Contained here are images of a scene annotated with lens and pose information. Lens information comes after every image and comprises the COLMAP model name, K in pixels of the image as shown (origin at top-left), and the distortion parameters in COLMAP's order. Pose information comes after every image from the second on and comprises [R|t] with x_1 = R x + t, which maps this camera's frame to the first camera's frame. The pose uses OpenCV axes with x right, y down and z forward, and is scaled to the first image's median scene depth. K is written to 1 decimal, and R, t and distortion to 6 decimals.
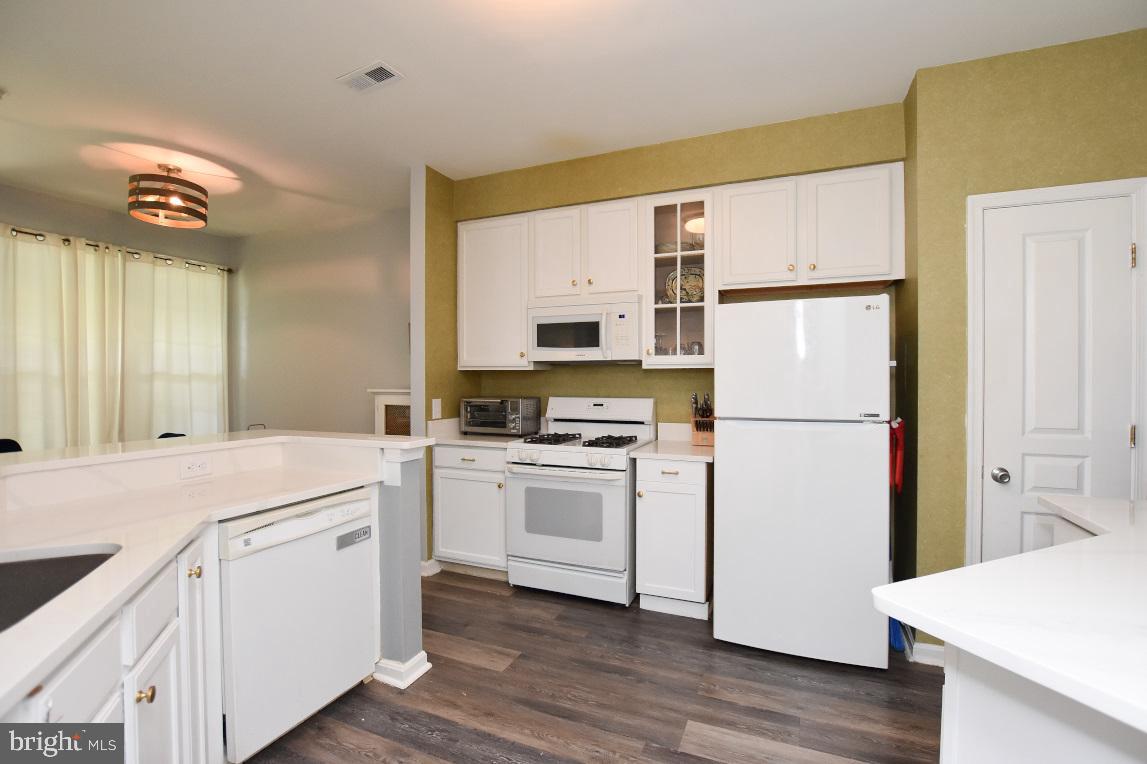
lens RADIAL K [[521.1, 0, 573.5], [0, 521.1, 382.0], [0, 0, 1]] dist [-0.025327, 0.000545]
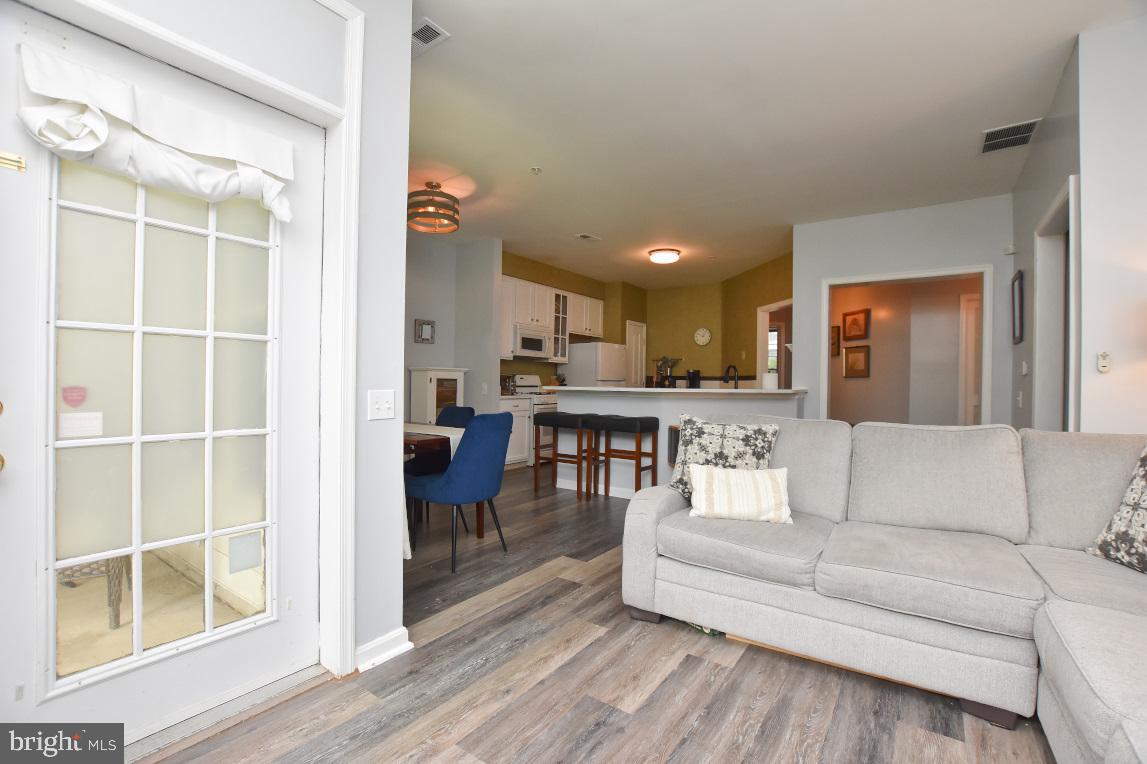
lens RADIAL K [[510.8, 0, 576.3], [0, 510.8, 382.8], [0, 0, 1]] dist [-0.025356, 0.000749]
pose [[0.206087, -0.000309, 0.978534, -2.106499], [-0.009798, 0.999949, 0.002379, 0.062480], [-0.978485, -0.010078, 0.206073, 0.426355]]
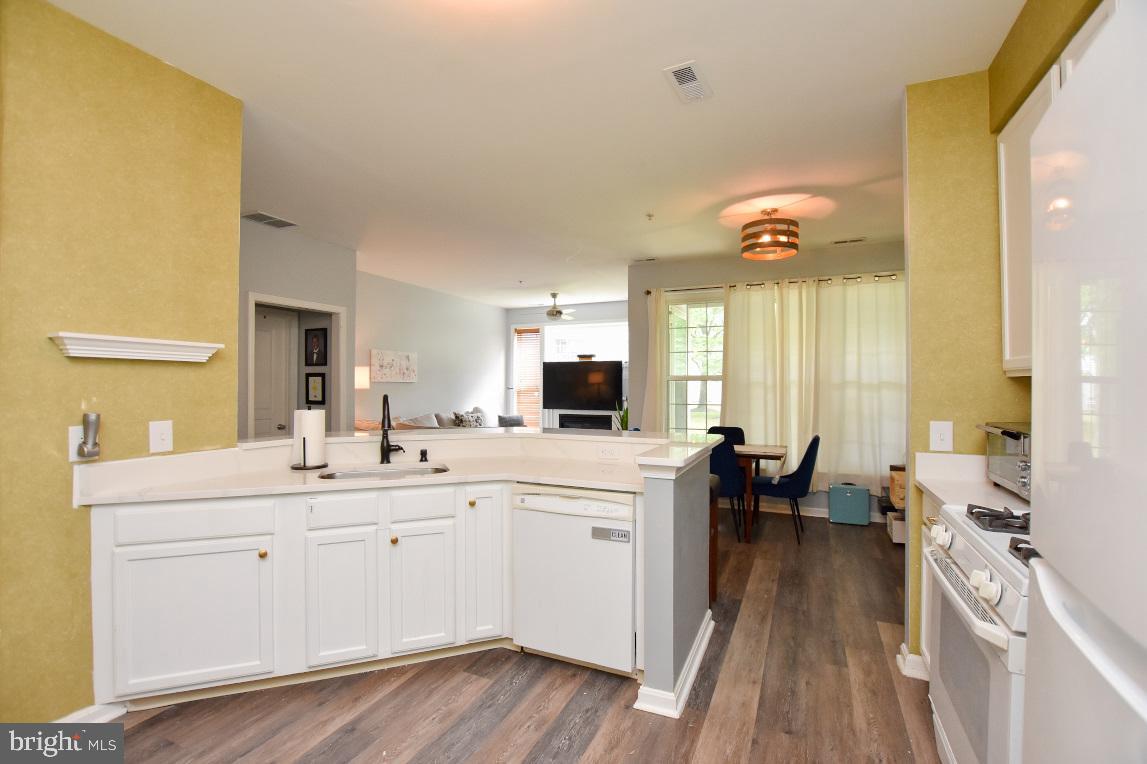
lens RADIAL K [[510.8, 0, 576.3], [0, 510.8, 382.8], [0, 0, 1]] dist [-0.025356, 0.000749]
pose [[-0.020297, -0.002448, -0.999791, 0.435564], [-0.007173, 0.999972, -0.002303, -0.013034], [0.999768, 0.007125, -0.020314, 0.619797]]
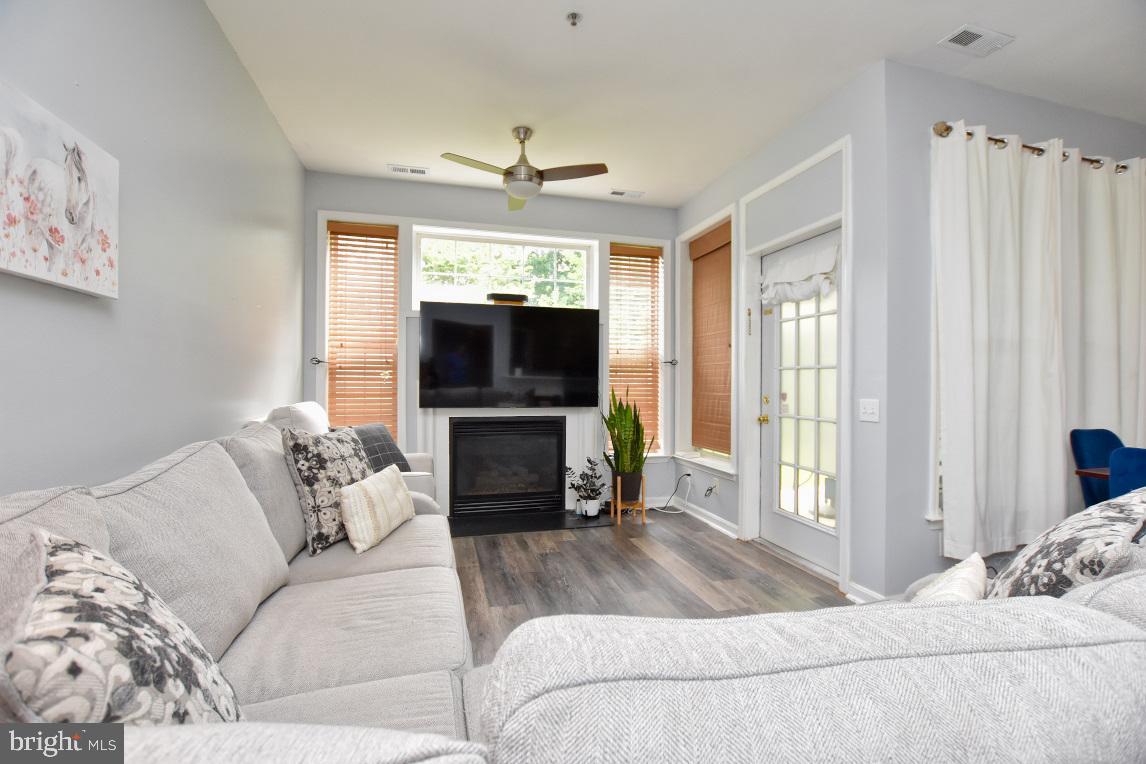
lens RADIAL K [[510.3, 0, 575.8], [0, 510.3, 382.8], [0, 0, 1]] dist [-0.025356, 0.000749]
pose [[0.626644, 0.009209, -0.779251, -1.167741], [-0.010776, 0.999937, 0.003151, 0.055708], [0.779231, 0.006423, 0.626704, -0.094145]]
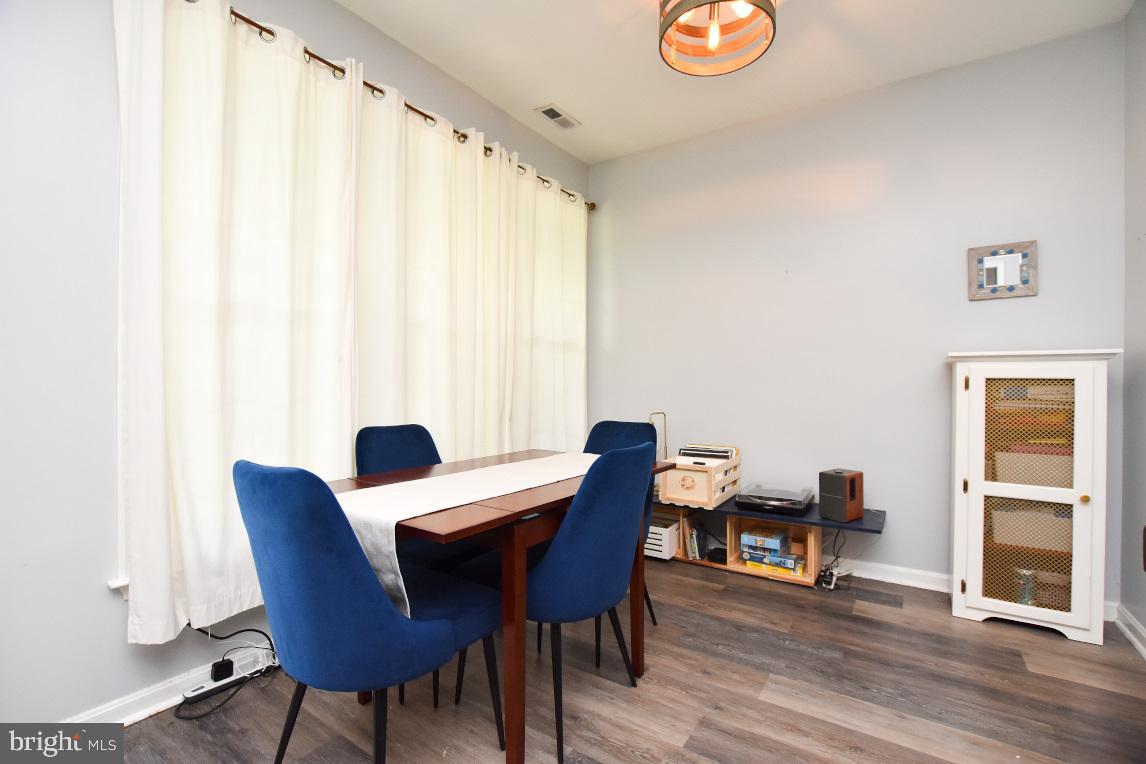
lens RADIAL K [[503.3, 0, 575.2], [0, 503.3, 381.1], [0, 0, 1]] dist [-0.025929, 0.000159]
pose [[0.981565, 0.005031, -0.191062, -0.900907], [-0.006553, 0.999952, -0.007334, 0.069222], [0.191015, 0.008451, 0.981551, 0.463792]]
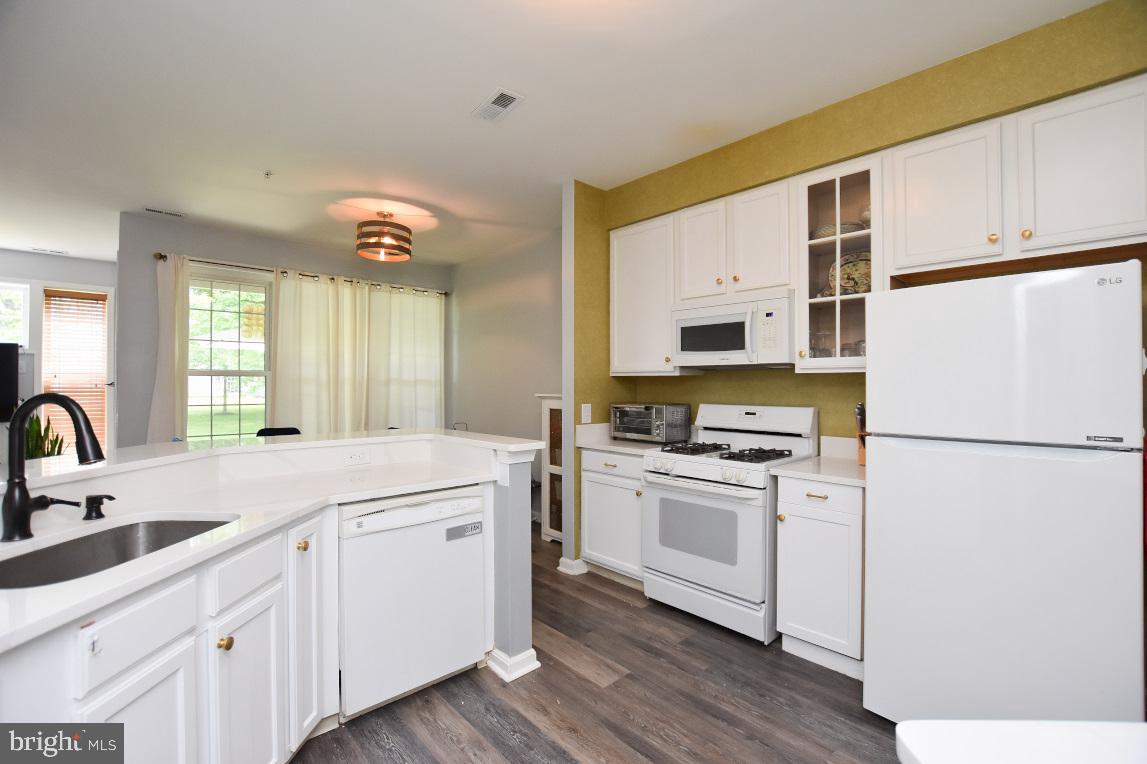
lens RADIAL K [[503.7, 0, 575.7], [0, 503.7, 381.1], [0, 0, 1]] dist [-0.025929, 0.000159]
pose [[0.913360, 0.000248, -0.407152, 0.140677], [-0.005652, 0.999911, -0.012070, -0.000318], [0.407113, 0.013326, 0.913281, 0.087723]]
